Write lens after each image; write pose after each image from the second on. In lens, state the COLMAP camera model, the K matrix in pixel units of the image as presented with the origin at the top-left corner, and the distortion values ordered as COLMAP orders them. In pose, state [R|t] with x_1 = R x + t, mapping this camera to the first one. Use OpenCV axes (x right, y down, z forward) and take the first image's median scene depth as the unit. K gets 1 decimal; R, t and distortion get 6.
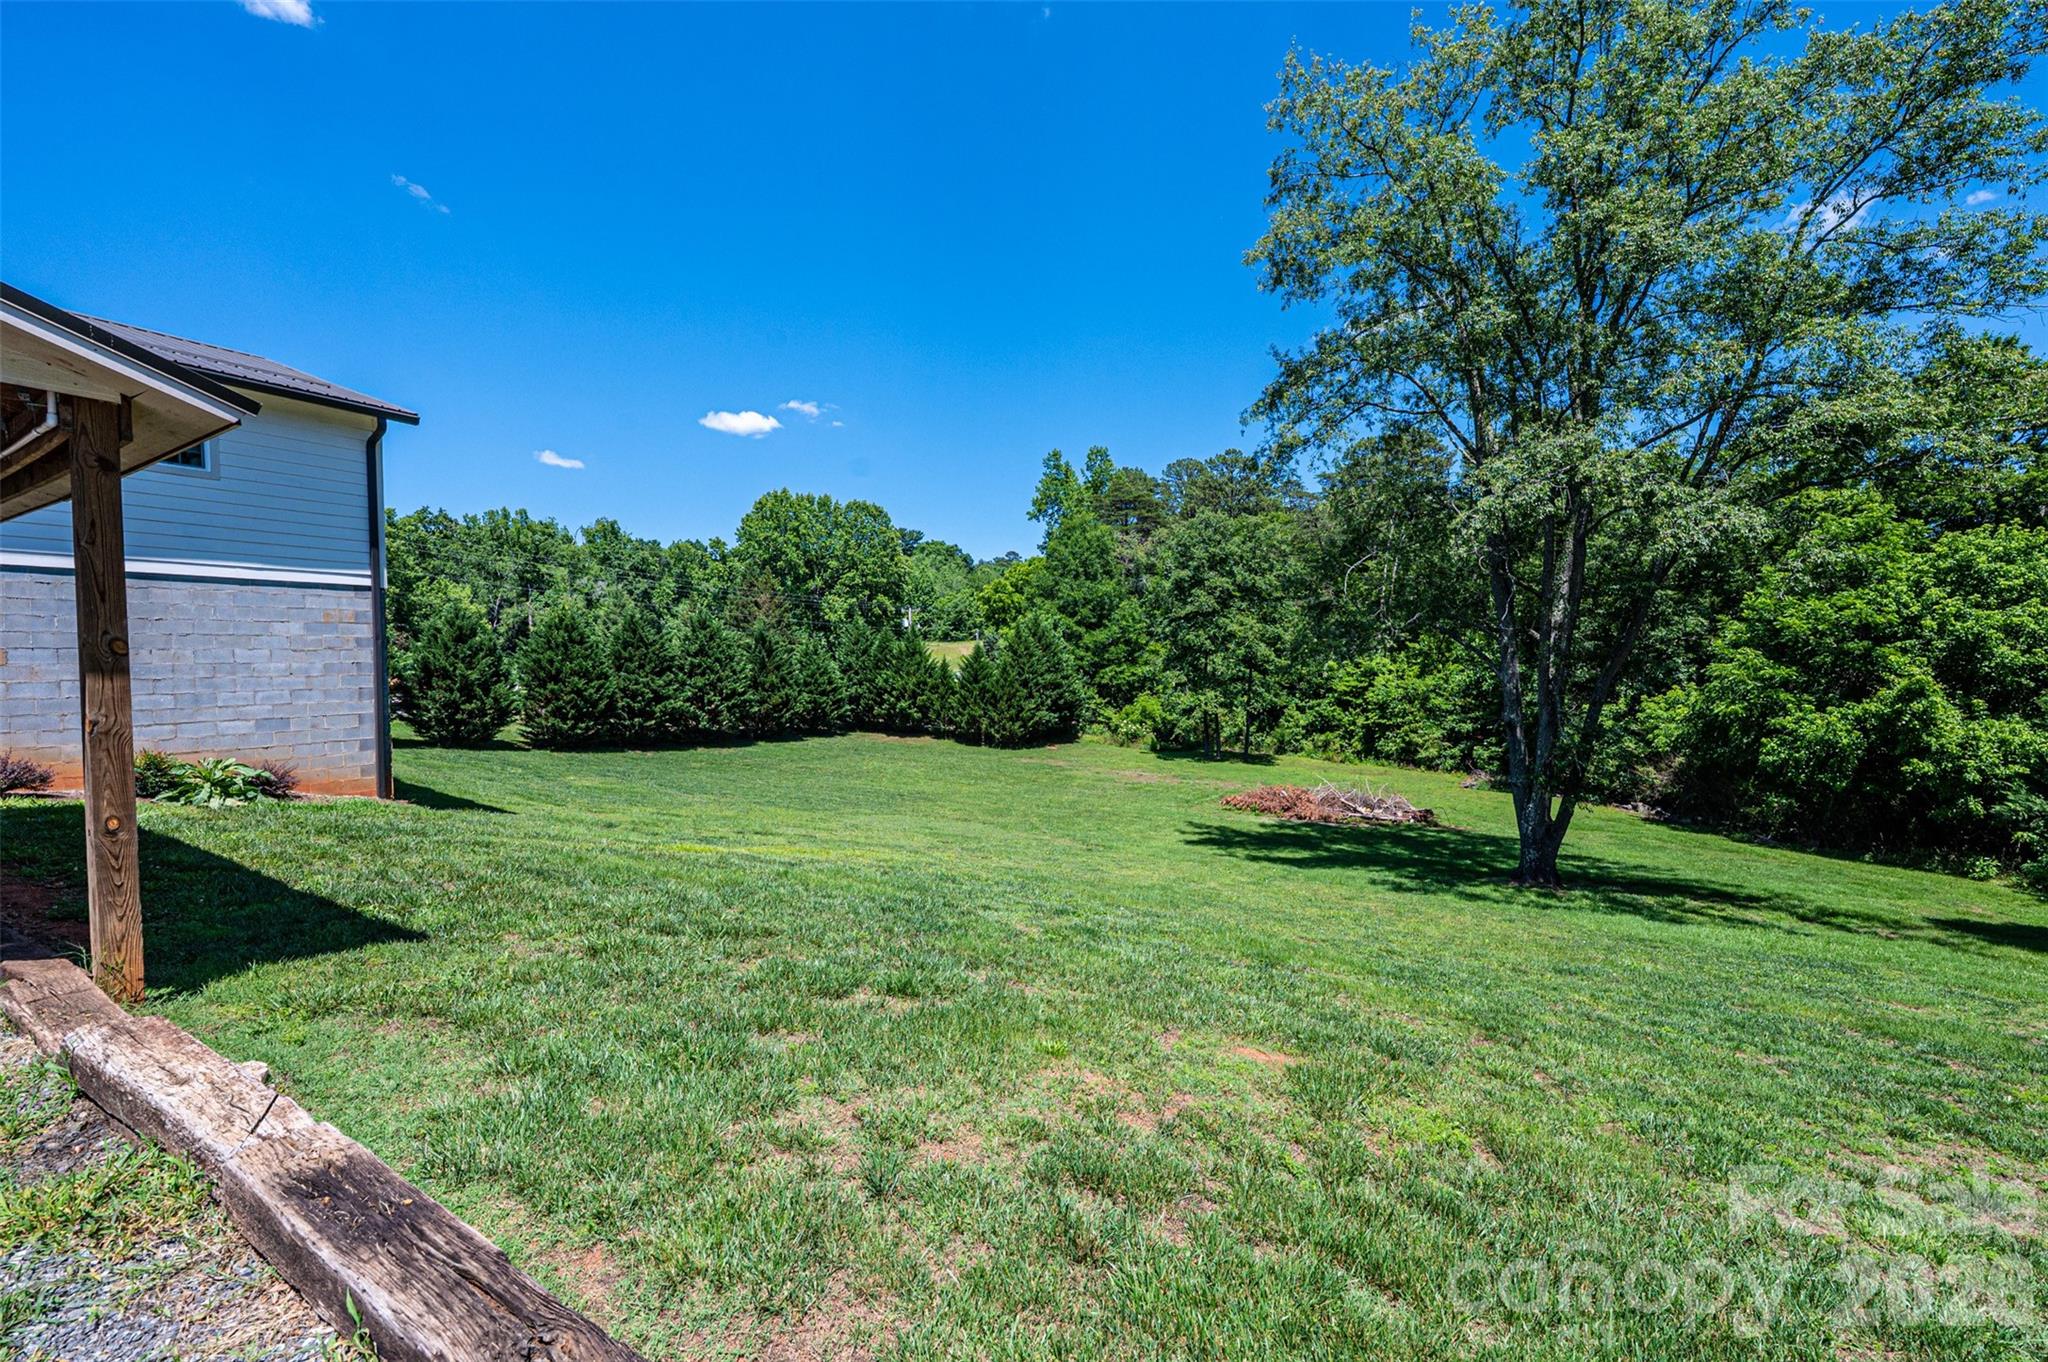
lens RADIAL K [[809.8, 0, 1029.3], [0, 809.8, 674.9], [0, 0, 1]] dist [0.006404, -0.001396]
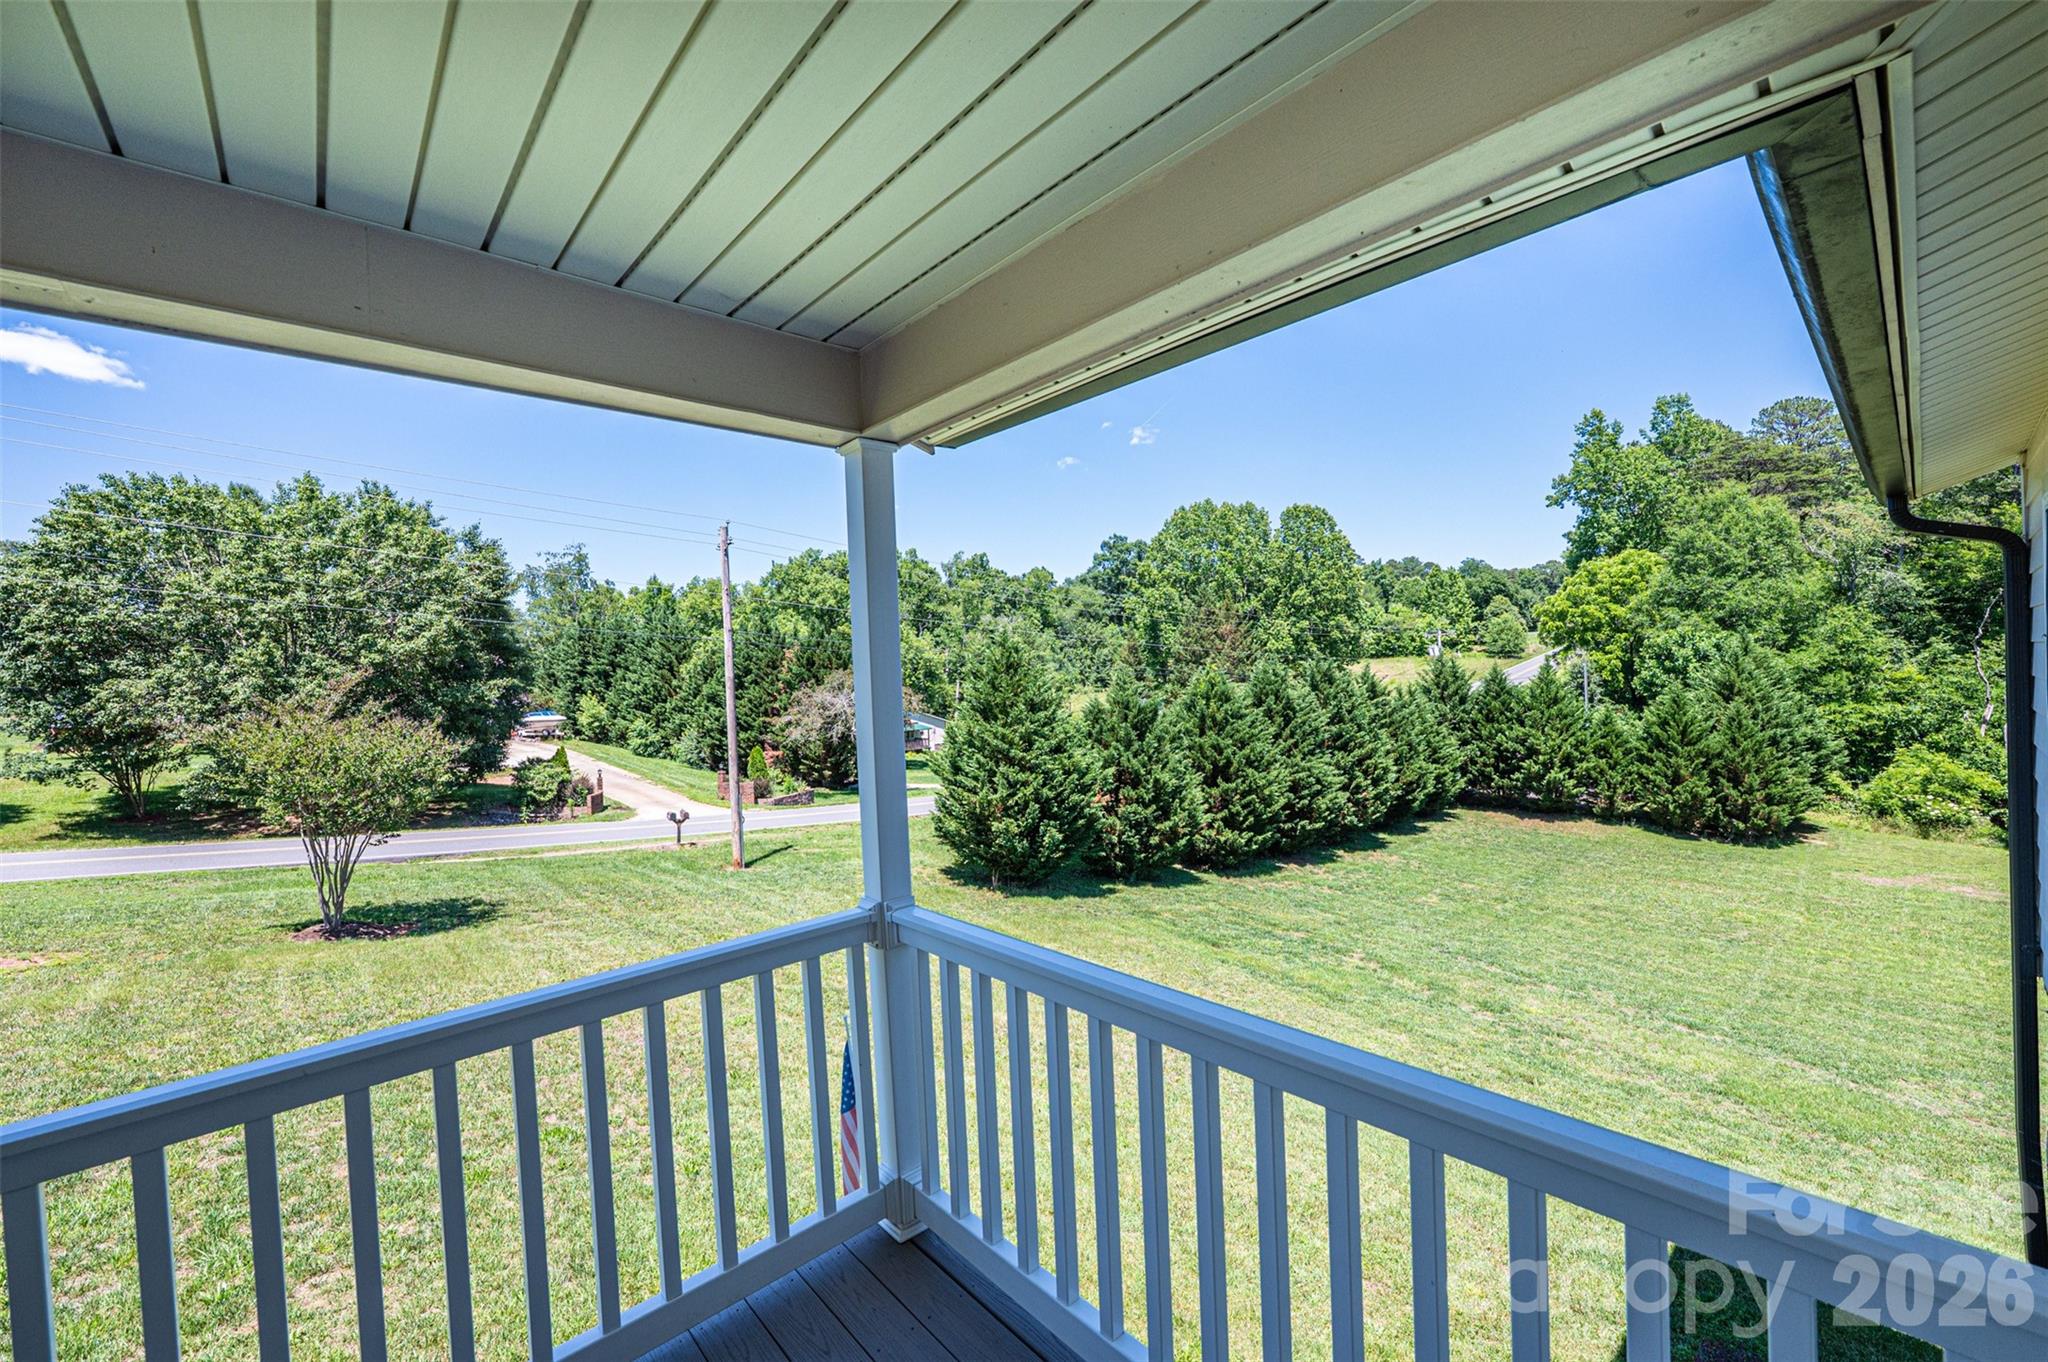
lens RADIAL K [[809.8, 0, 1026.9], [0, 809.8, 681.2], [0, 0, 1]] dist [0.006404, -0.001396]
pose [[0.950751, -0.033937, -0.308092, -0.314932], [0.031996, 0.999424, -0.011351, -0.043398], [0.308300, 0.000935, 0.951289, 0.163460]]
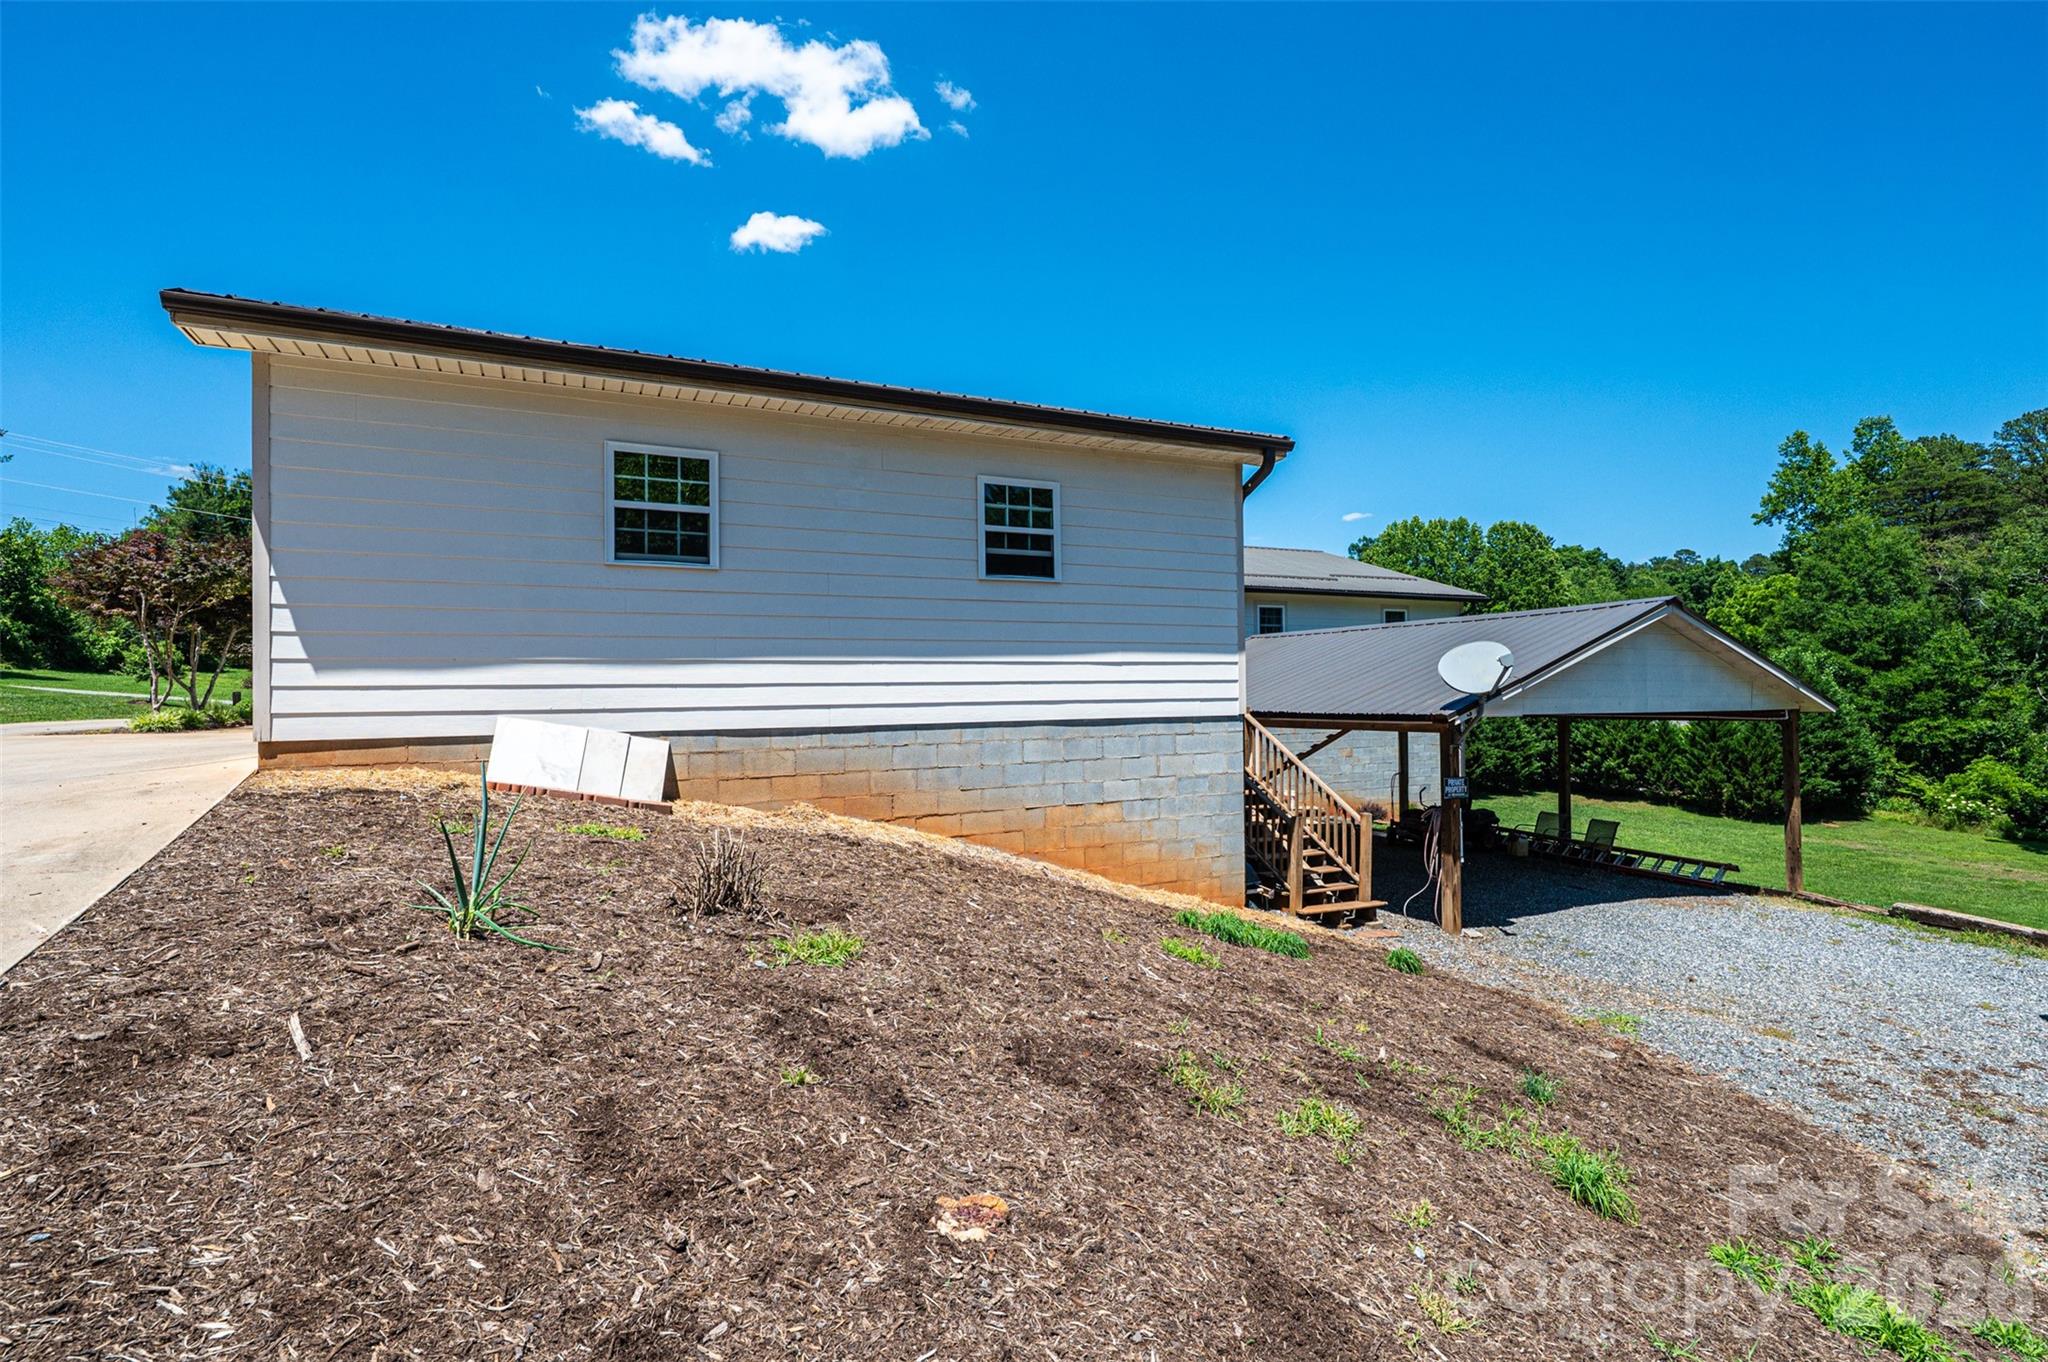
lens RADIAL K [[945.0, 0, 1035.7], [0, 945.0, 685.7], [0, 0, 1]] dist [-0.000940, 0.001009]
pose [[0.825689, -0.010056, -0.564036, -0.078002], [-0.003002, 0.999749, -0.022219, -0.019522], [0.564118, 0.020039, 0.825451, -0.168433]]
